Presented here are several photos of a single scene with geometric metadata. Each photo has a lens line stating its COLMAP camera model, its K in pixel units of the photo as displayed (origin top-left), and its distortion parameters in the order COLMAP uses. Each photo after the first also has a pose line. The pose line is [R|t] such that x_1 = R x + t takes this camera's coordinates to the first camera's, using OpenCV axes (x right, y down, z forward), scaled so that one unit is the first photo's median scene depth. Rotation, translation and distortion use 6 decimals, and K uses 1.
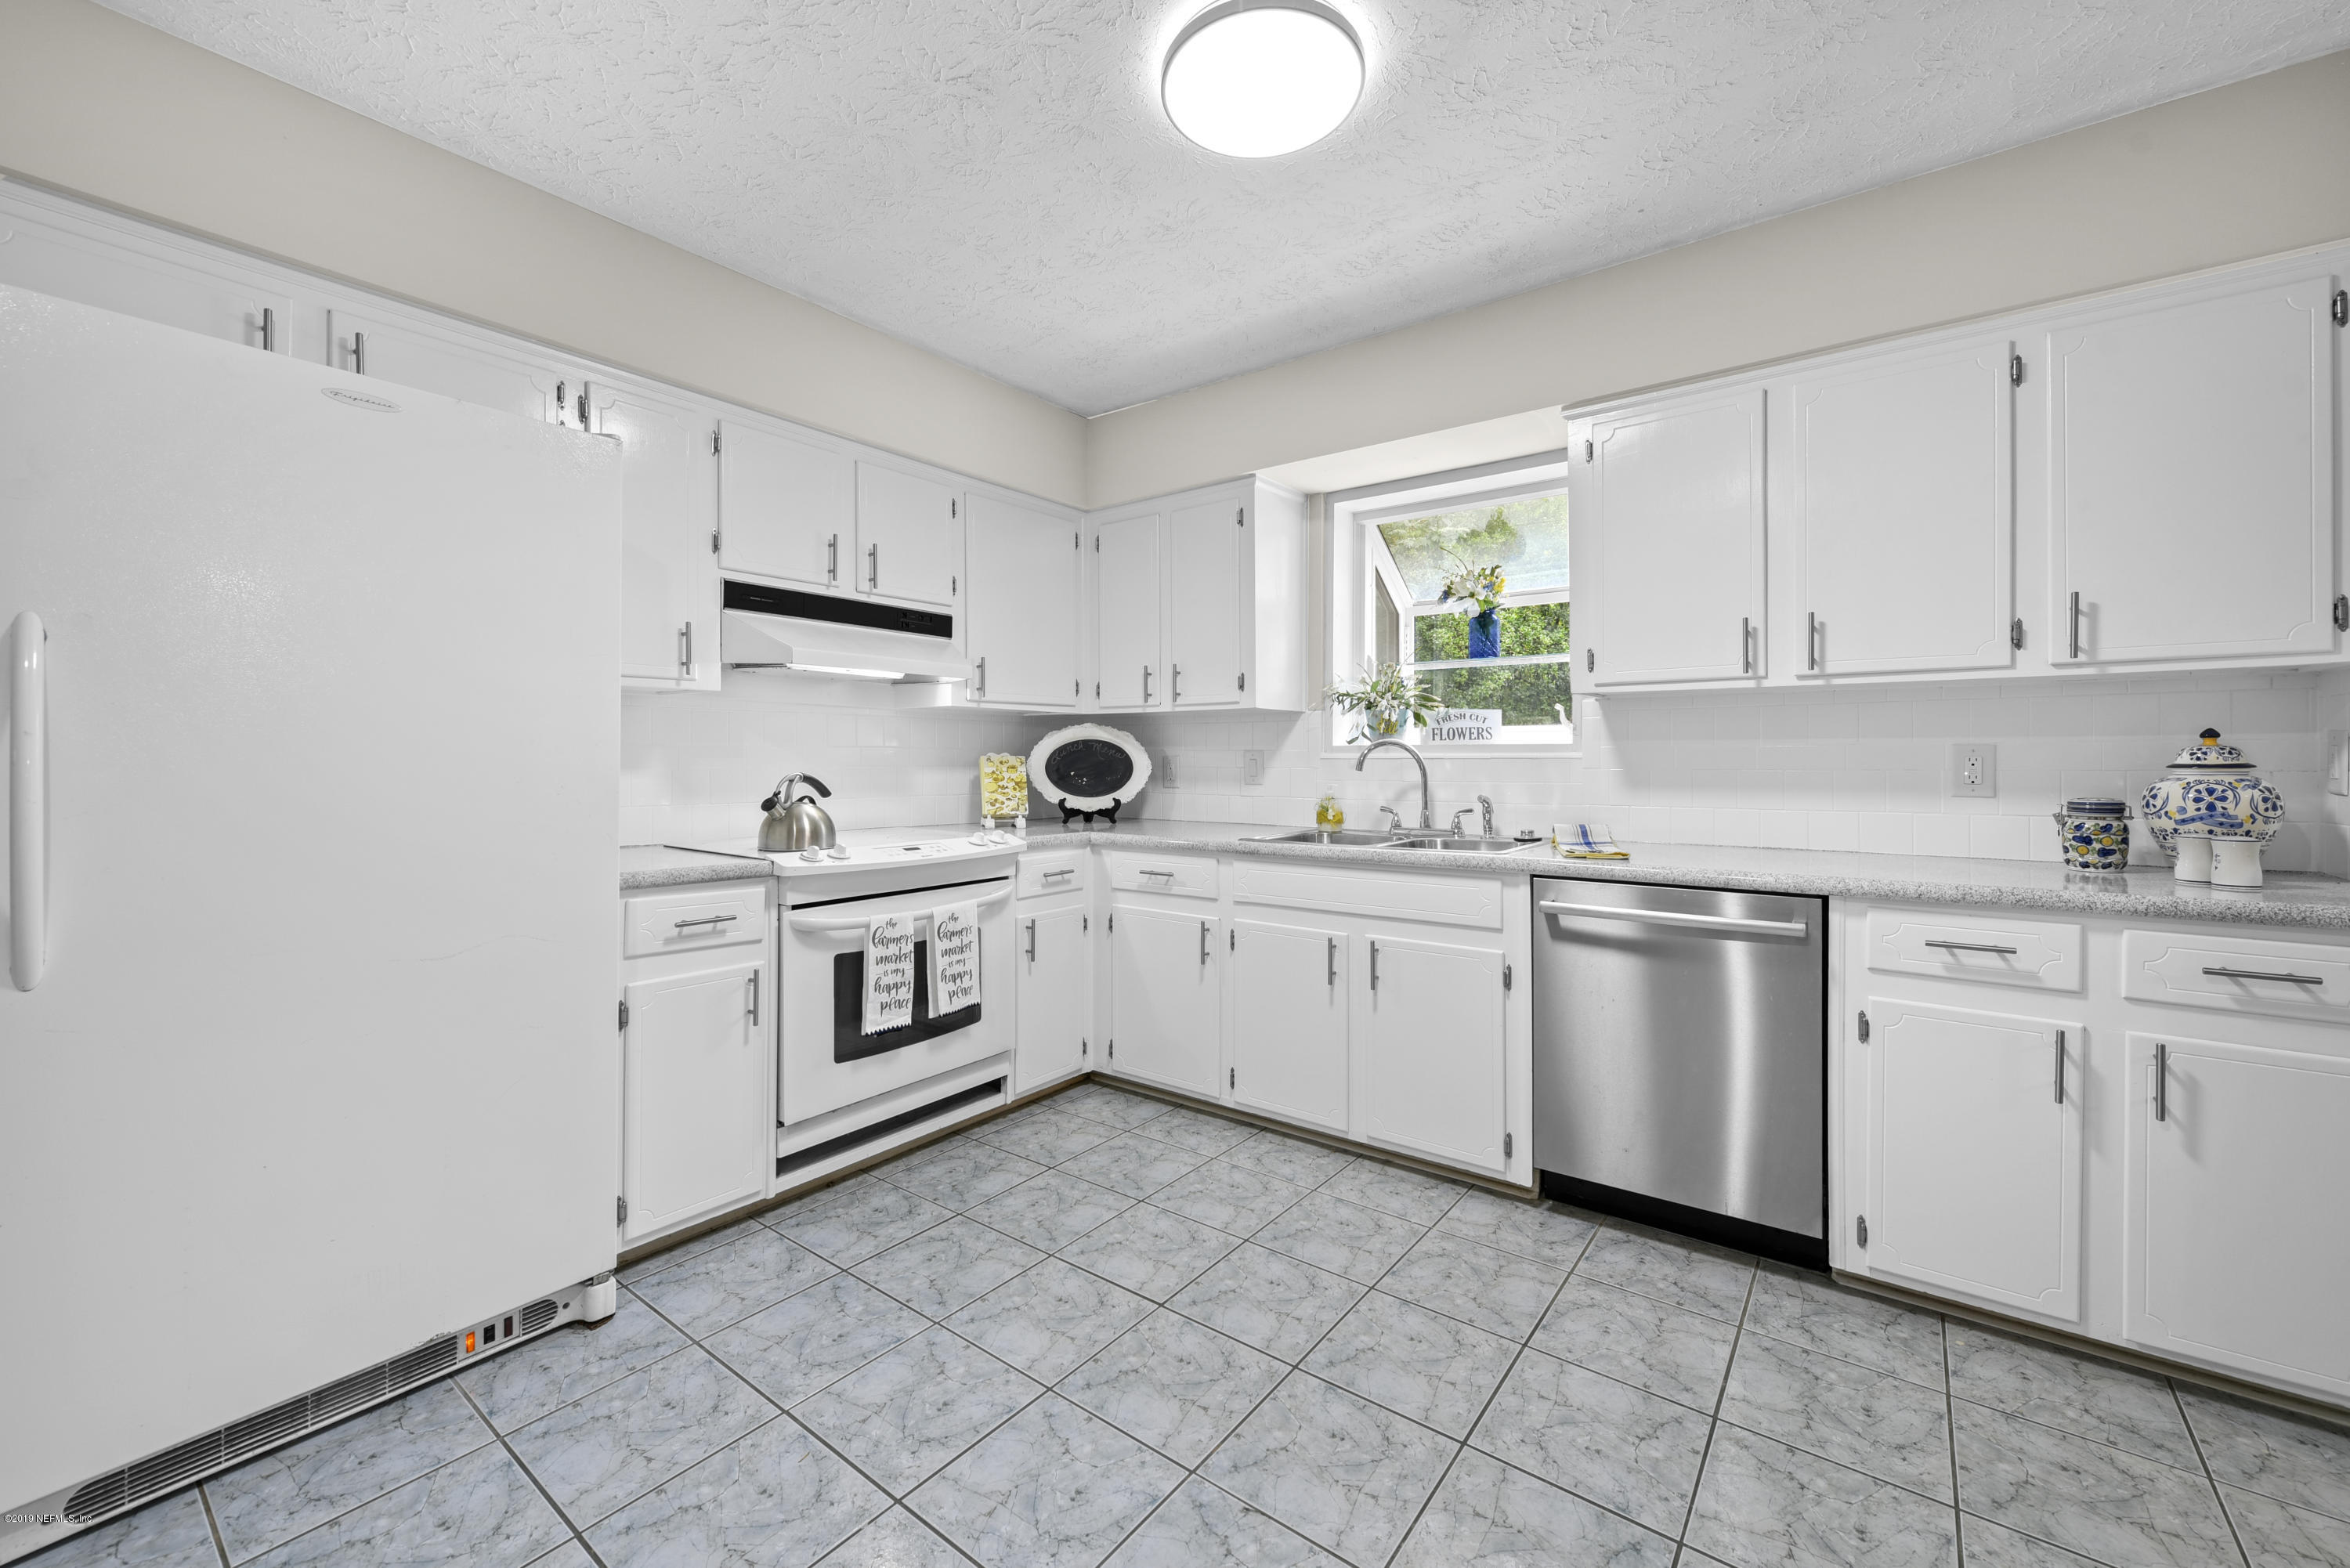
lens RADIAL K [[932.8, 0, 1177.2], [0, 932.8, 751.6], [0, 0, 1]] dist [-0.000405, -0.000287]
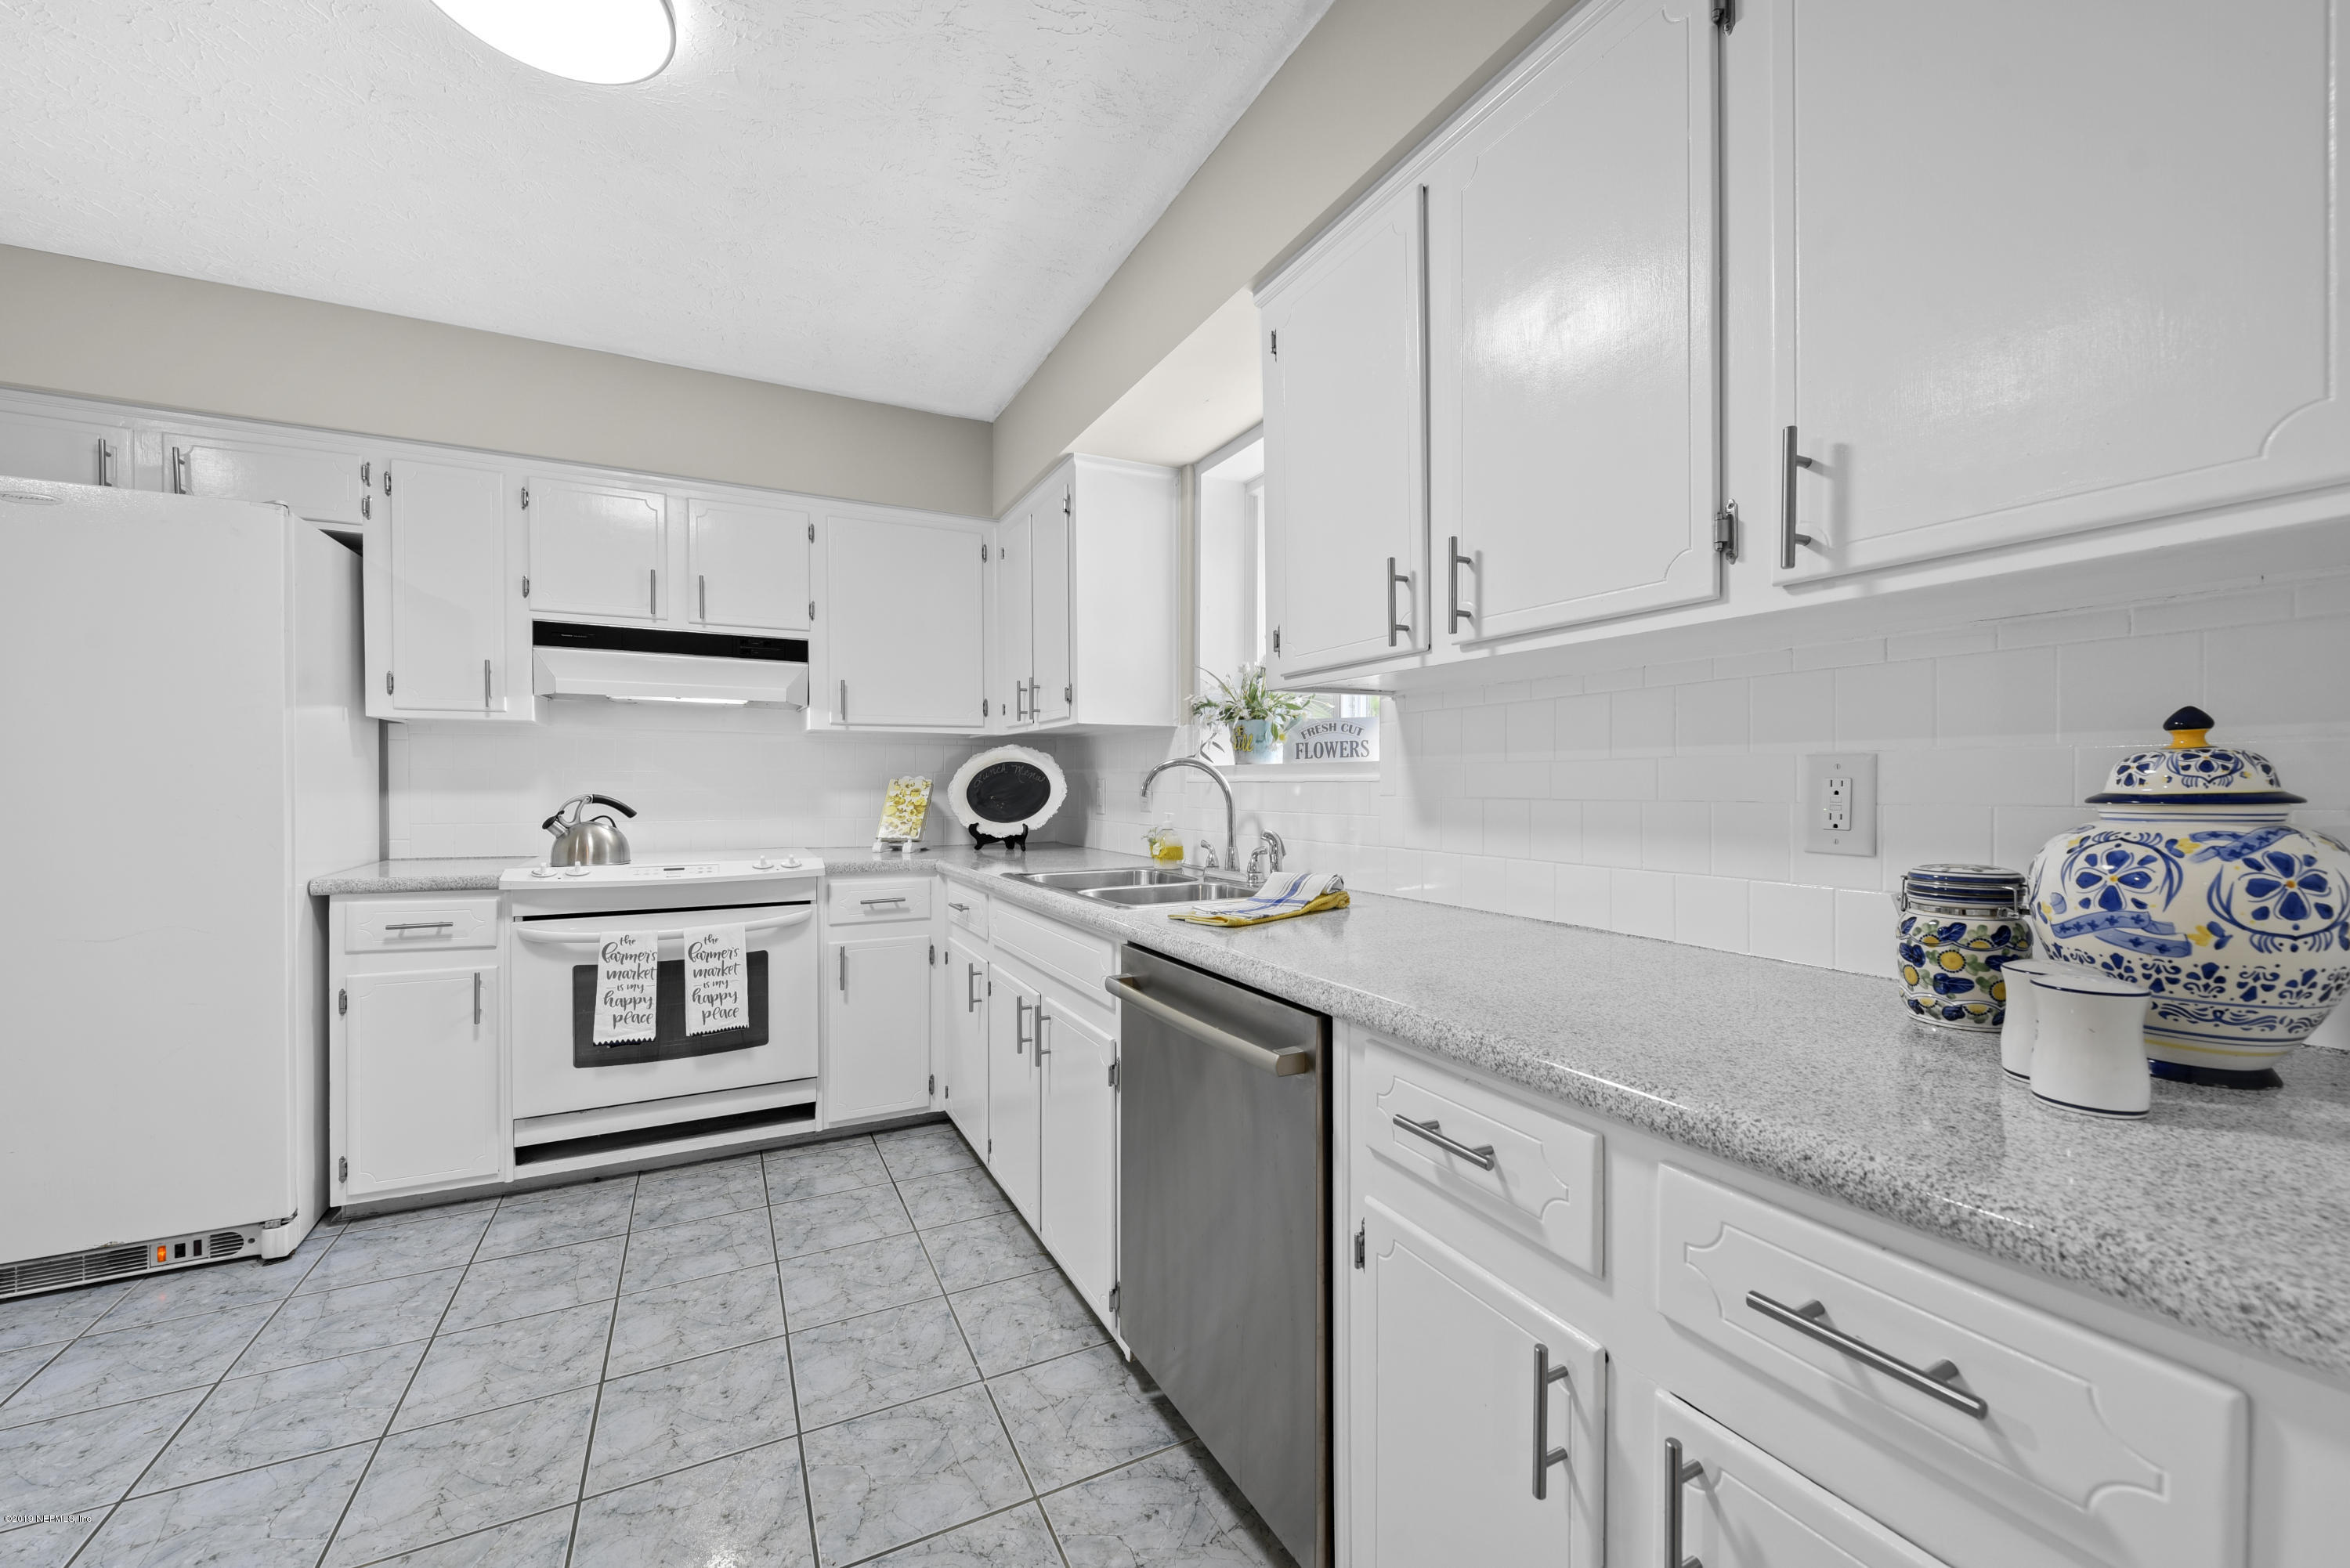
lens RADIAL K [[915.1, 0, 1175.0], [0, 915.1, 784.0], [0, 0, 1]] dist [-0.002046, -0.000537]
pose [[0.902967, 0.001525, -0.429707, 0.697778], [0.002104, 0.999966, 0.007970, 0.003799], [0.429705, -0.008100, 0.902933, 0.354239]]
